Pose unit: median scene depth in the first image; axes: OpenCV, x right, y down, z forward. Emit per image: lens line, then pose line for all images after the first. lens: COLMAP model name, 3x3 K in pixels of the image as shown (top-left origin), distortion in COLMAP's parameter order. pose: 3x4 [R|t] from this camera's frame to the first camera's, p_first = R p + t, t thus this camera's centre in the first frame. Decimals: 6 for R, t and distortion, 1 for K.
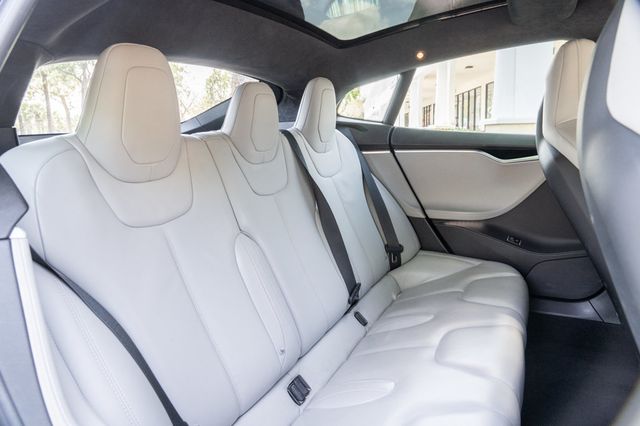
lens RADIAL K [[433.9, 0, 320.0], [0, 433.9, 213.0], [0, 0, 1]] dist [-0.017446, -0.001023]
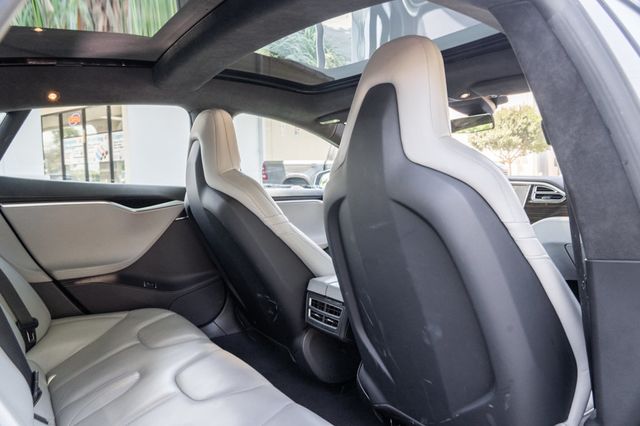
lens RADIAL K [[433.9, 0, 320.0], [0, 433.9, 213.0], [0, 0, 1]] dist [-0.017446, -0.001023]
pose [[0.453424, -0.046282, 0.890092, -0.286552], [0.168547, 0.985085, -0.034638, -0.002662], [-0.875213, 0.165729, 0.454462, 0.136696]]
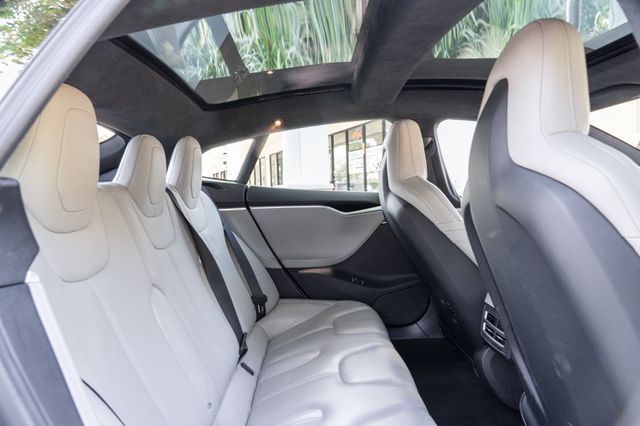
lens RADIAL K [[433.9, 0, 320.0], [0, 433.9, 213.0], [0, 0, 1]] dist [-0.017446, -0.001023]
pose [[0.884731, -0.018012, 0.465754, -0.186749], [0.088697, 0.987500, -0.130297, 0.026714], [-0.457586, 0.156588, 0.875269, -0.014001]]
